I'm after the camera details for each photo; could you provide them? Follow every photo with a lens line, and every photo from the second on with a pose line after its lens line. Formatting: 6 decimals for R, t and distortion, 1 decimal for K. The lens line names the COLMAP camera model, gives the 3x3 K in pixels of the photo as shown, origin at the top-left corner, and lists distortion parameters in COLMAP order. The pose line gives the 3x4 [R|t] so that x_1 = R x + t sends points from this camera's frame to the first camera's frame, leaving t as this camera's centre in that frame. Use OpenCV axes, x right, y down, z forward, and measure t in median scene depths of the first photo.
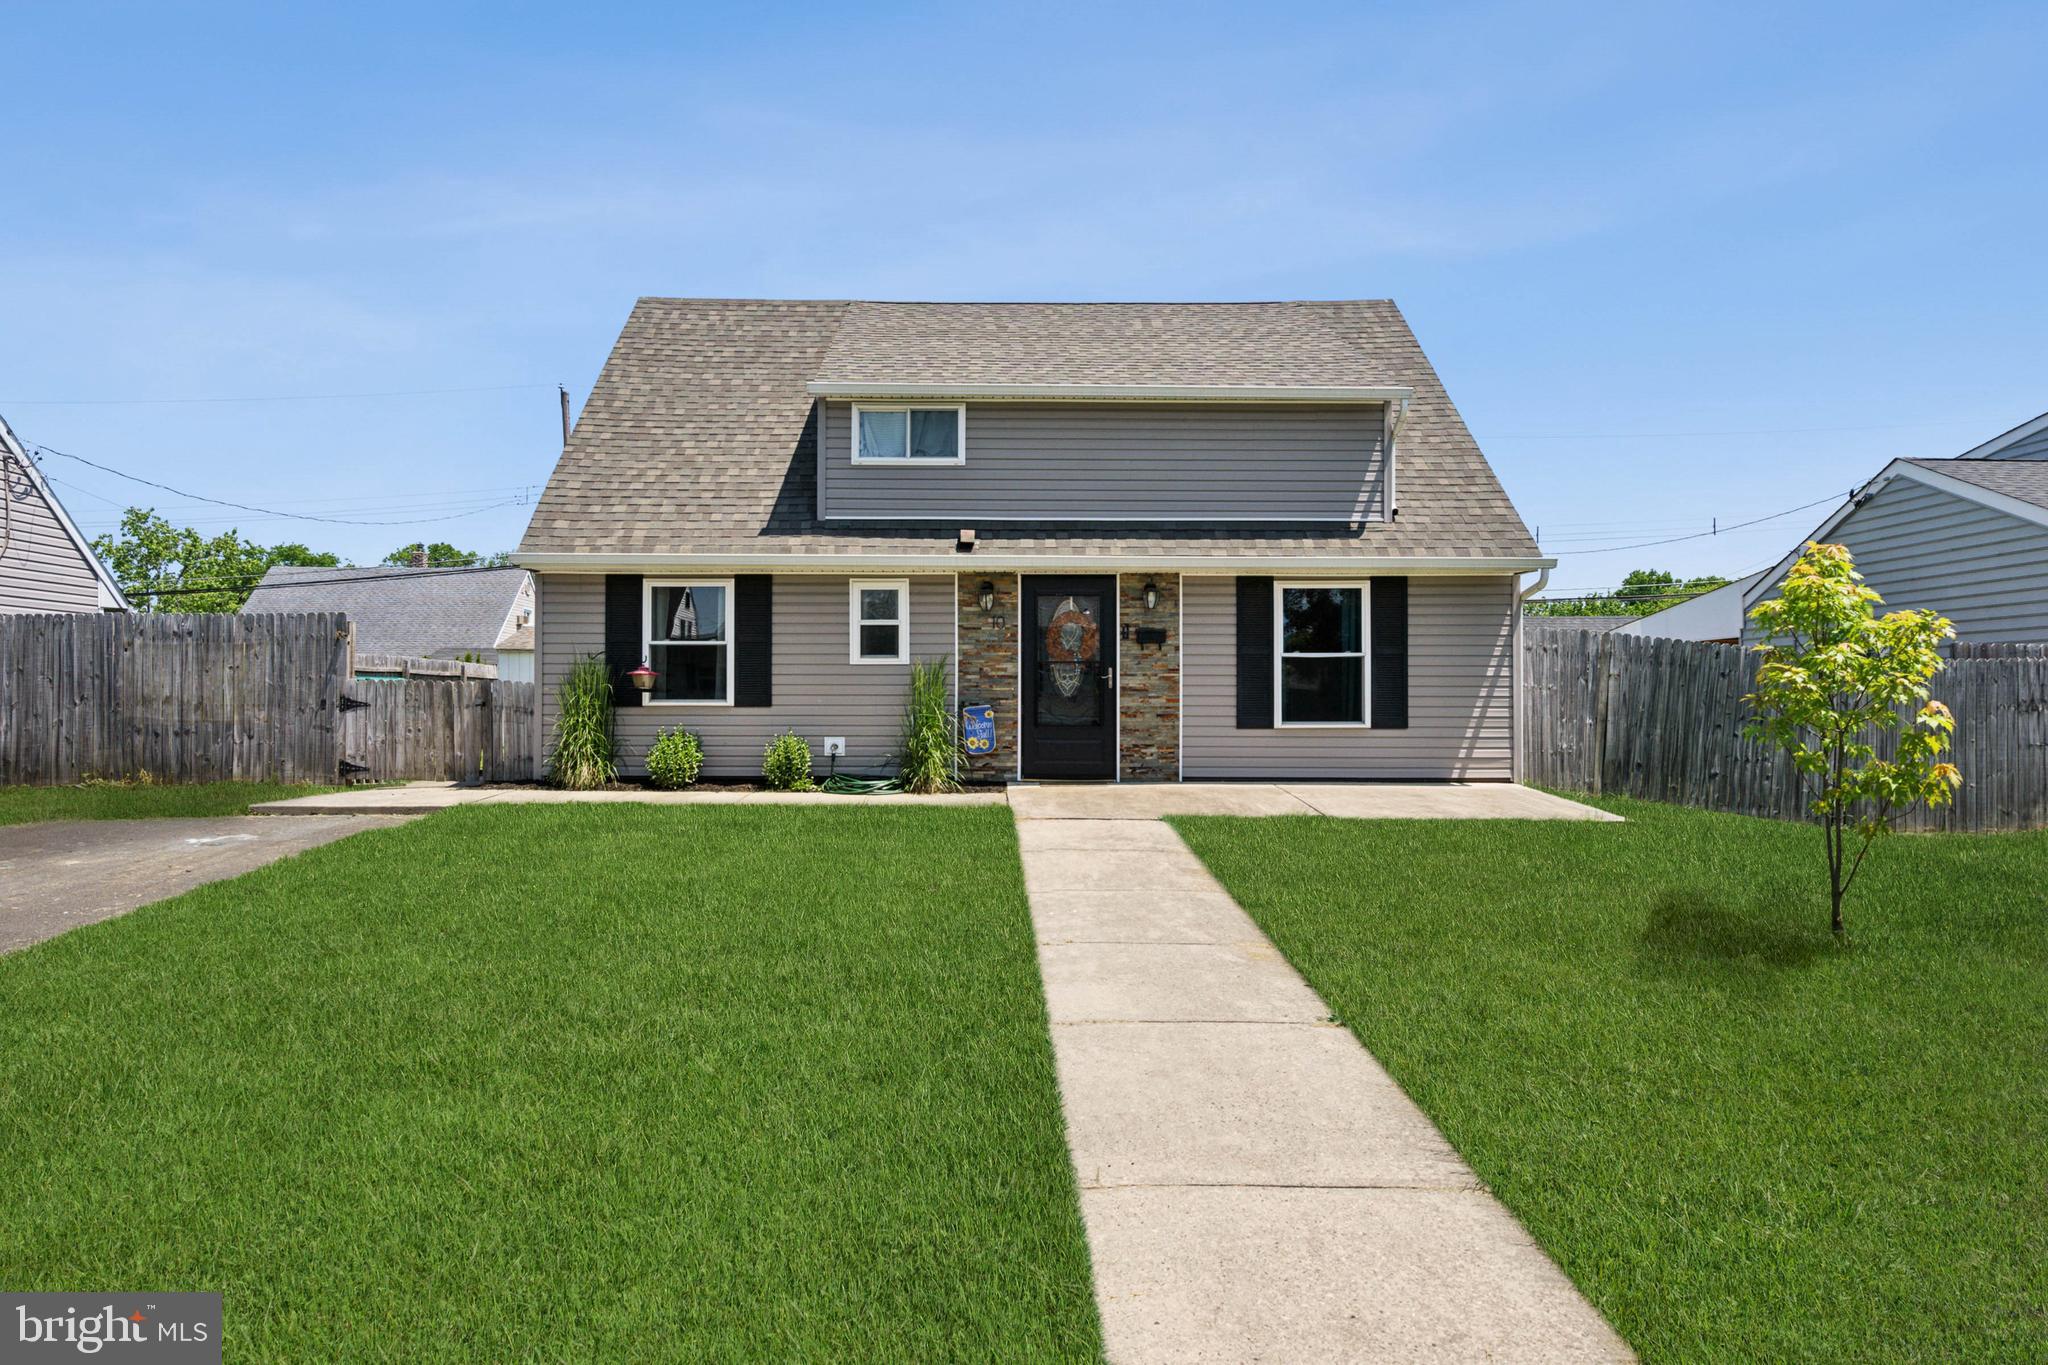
lens RADIAL K [[1249.6, 0, 974.0], [0, 1249.6, 679.3], [0, 0, 1]] dist [0.000223, 0.001319]
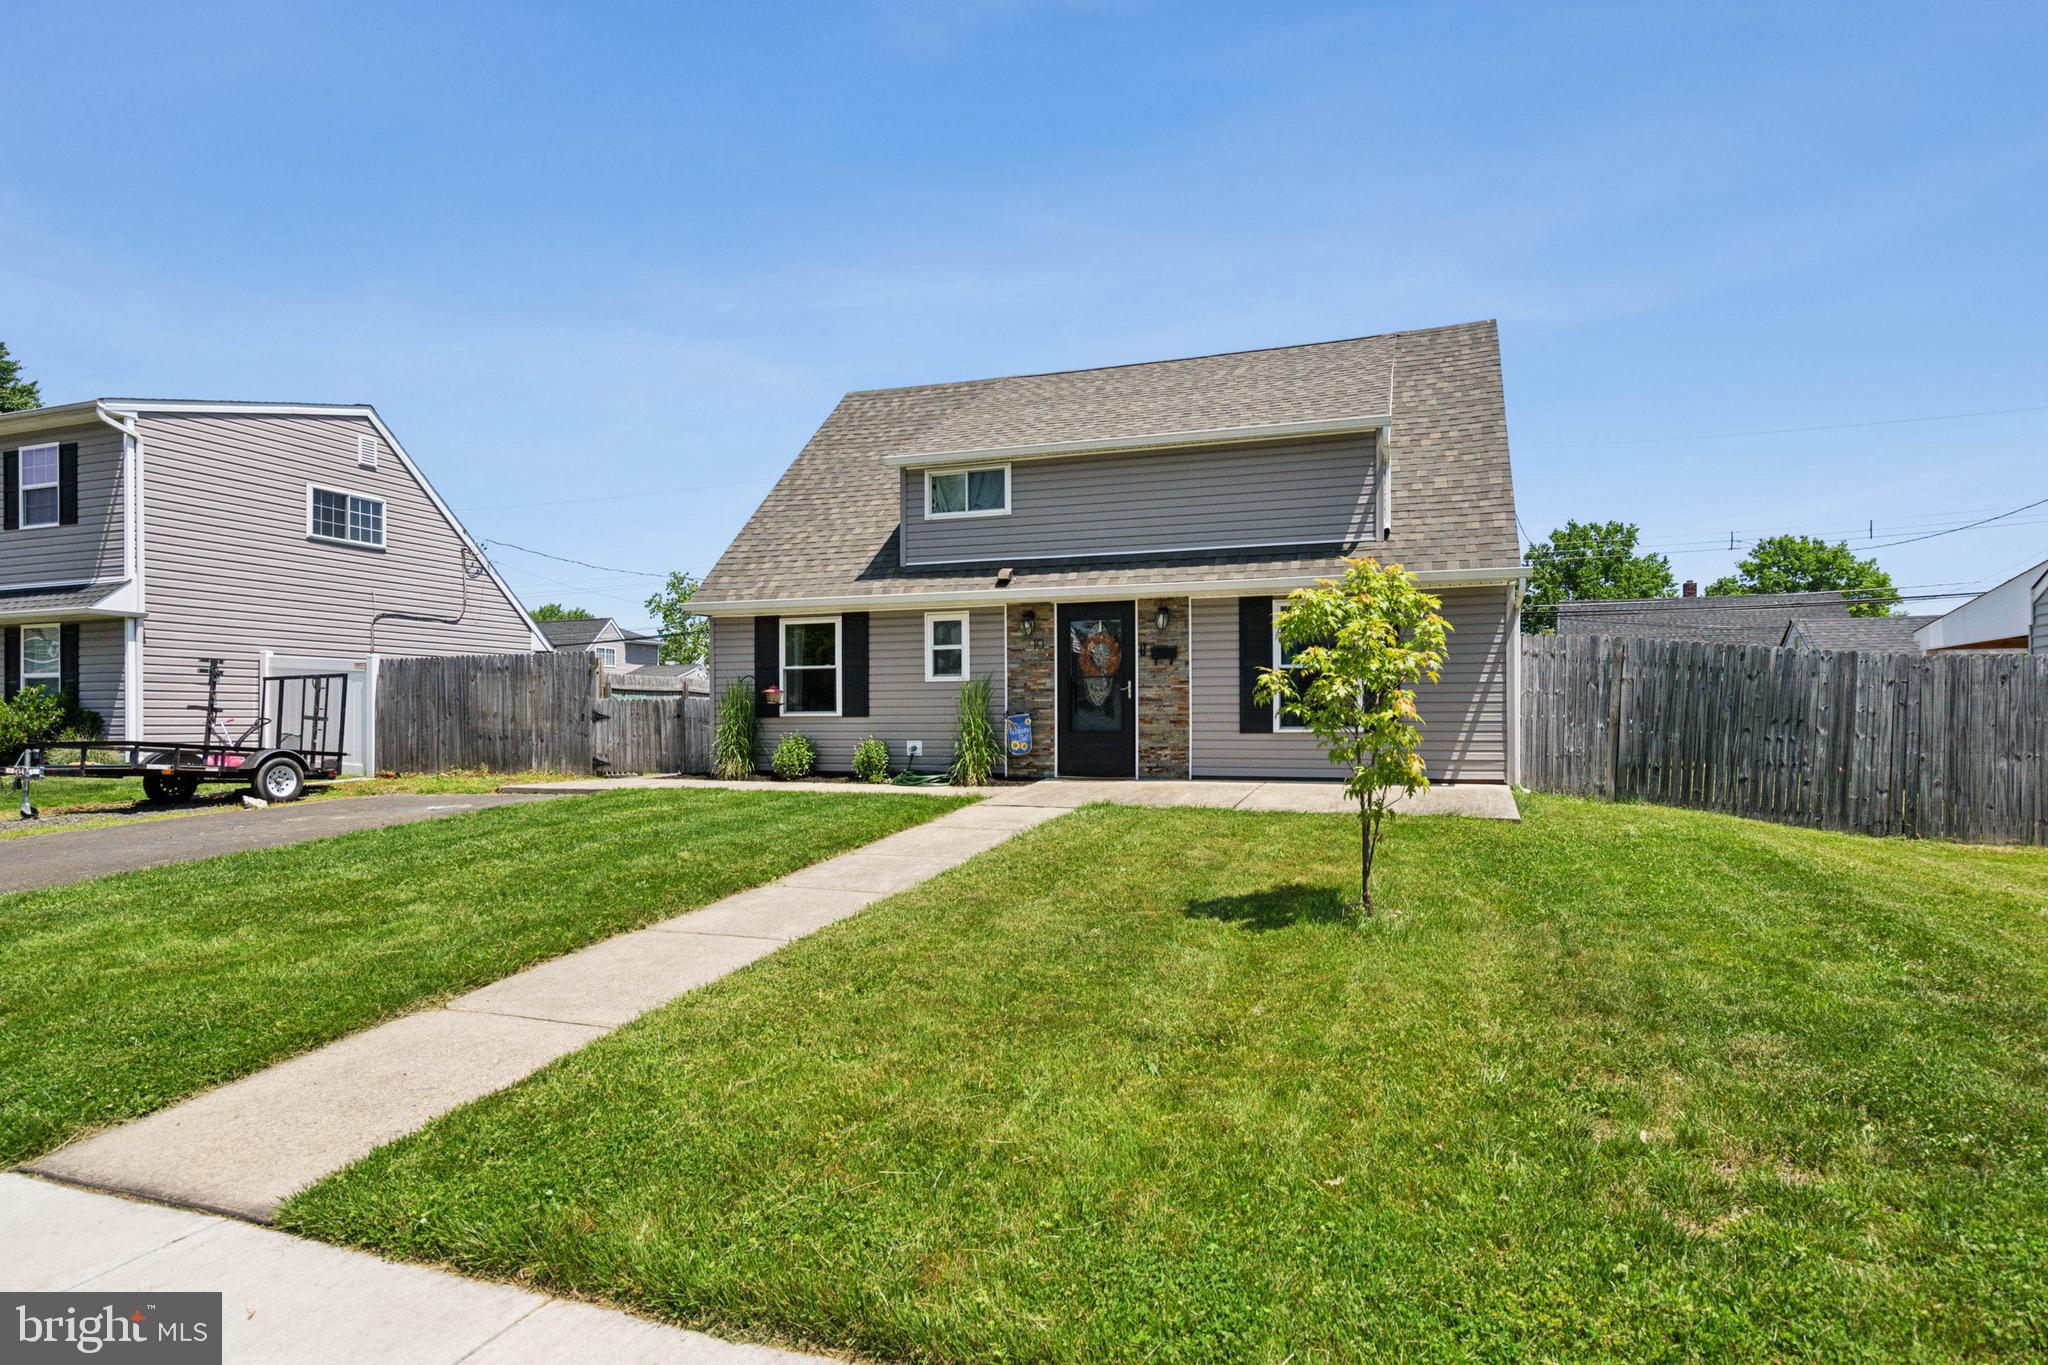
lens RADIAL K [[1135.6, 0, 1013.8], [0, 1135.6, 708.3], [0, 0, 1]] dist [0.002618, 0.000705]
pose [[0.940451, -0.009561, -0.339794, 0.364465], [0.012745, 0.999893, 0.007140, 0.007244], [0.339690, -0.011046, 0.940473, -0.028300]]
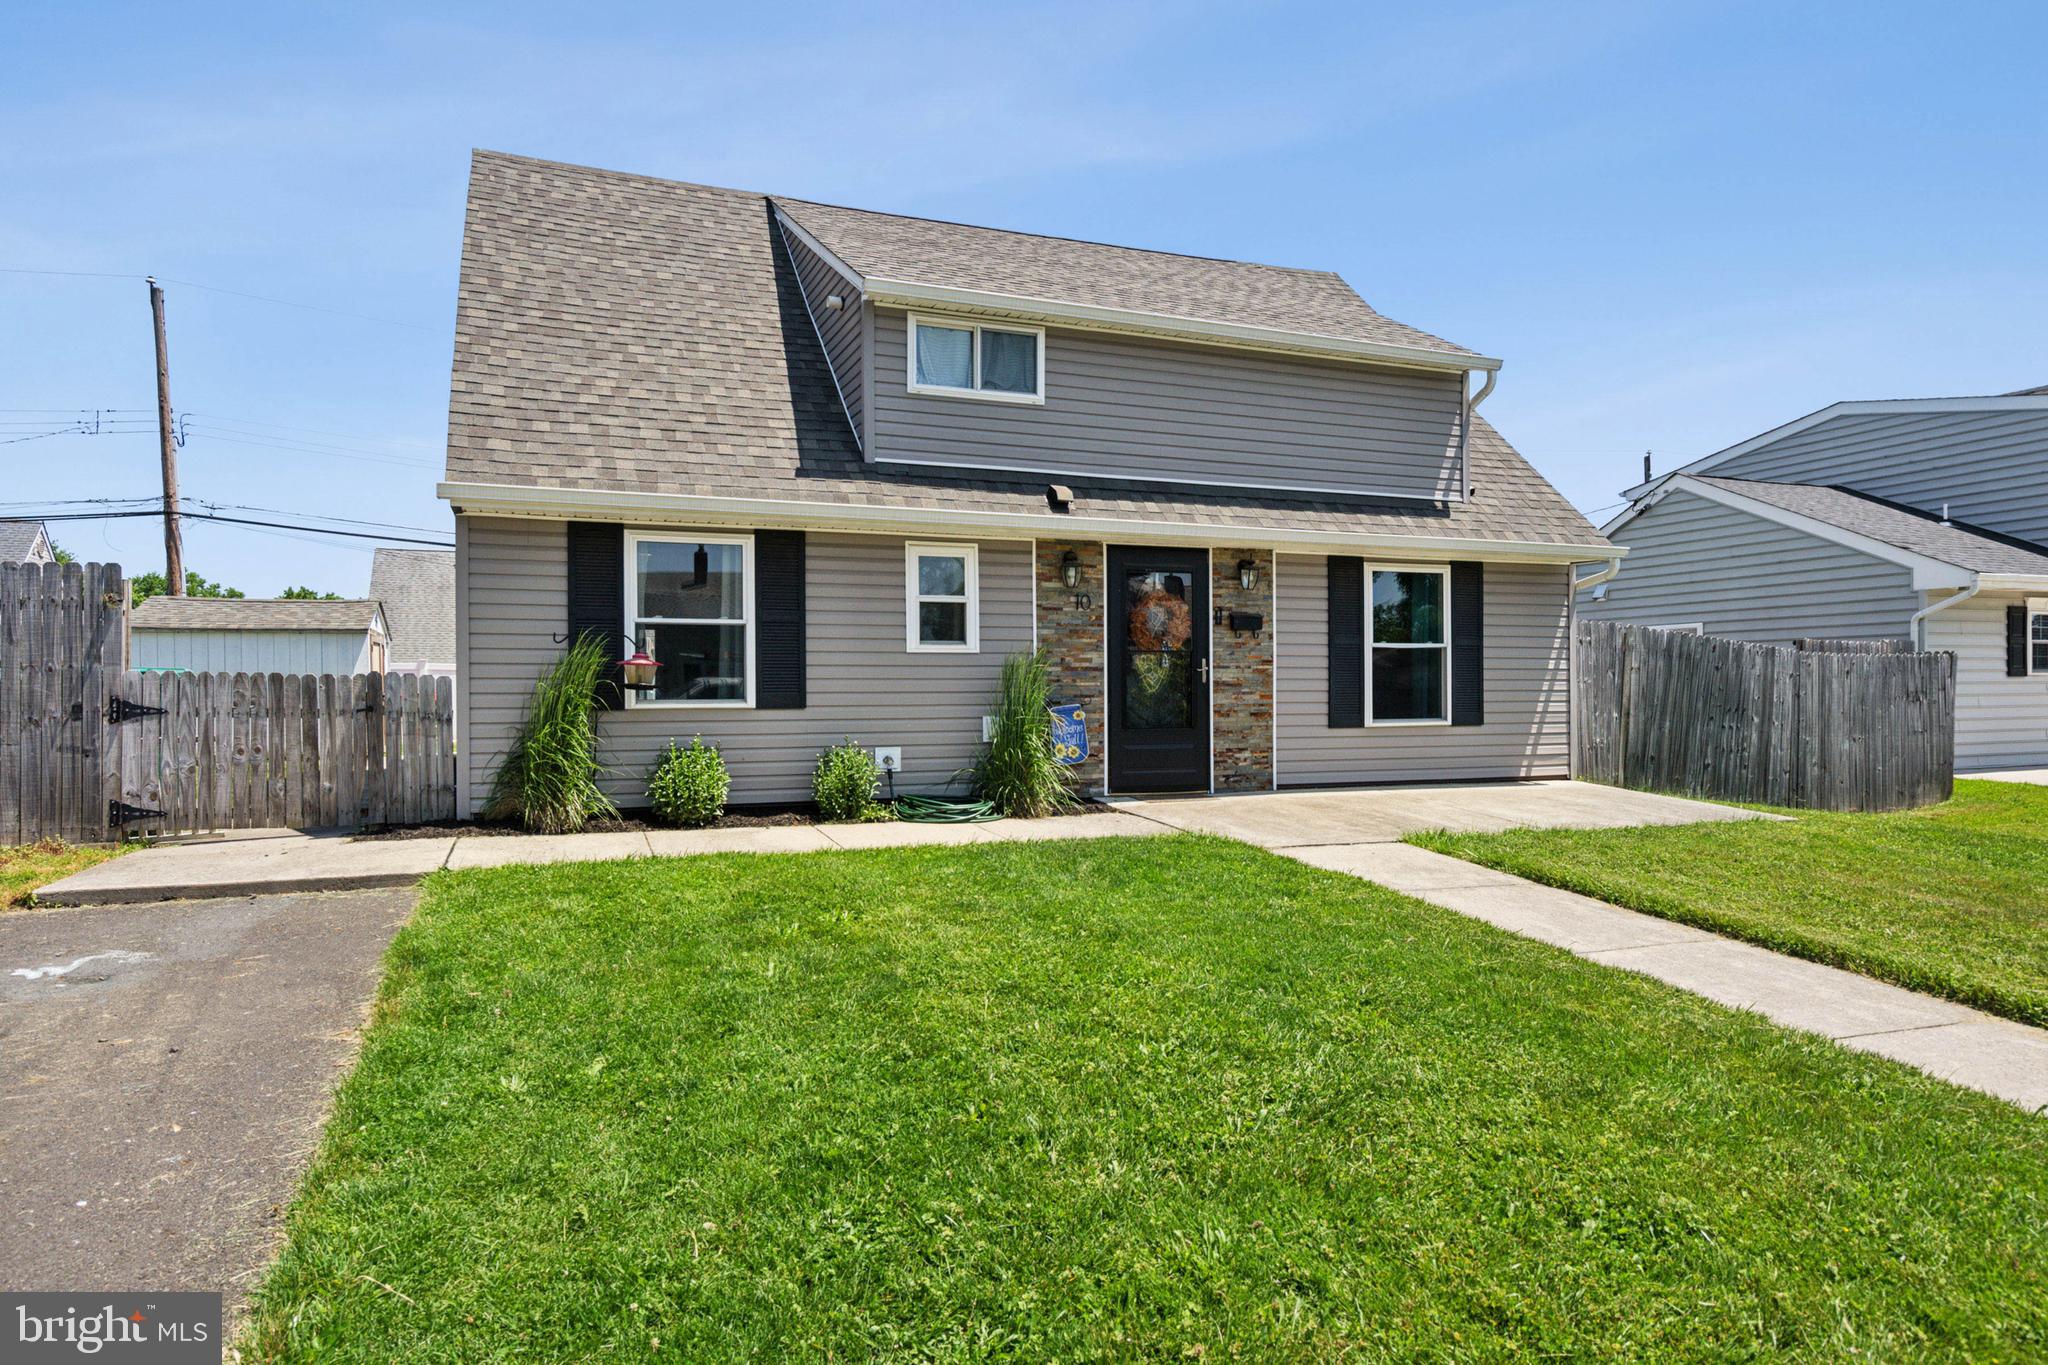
lens RADIAL K [[1249.6, 0, 1015.3], [0, 1249.6, 686.0], [0, 0, 1]] dist [0.000223, 0.001319]
pose [[0.929797, -0.003317, 0.368057, -0.319643], [-0.002149, 0.999893, 0.014440, -0.002616], [-0.368066, -0.014217, 0.929691, 0.259115]]
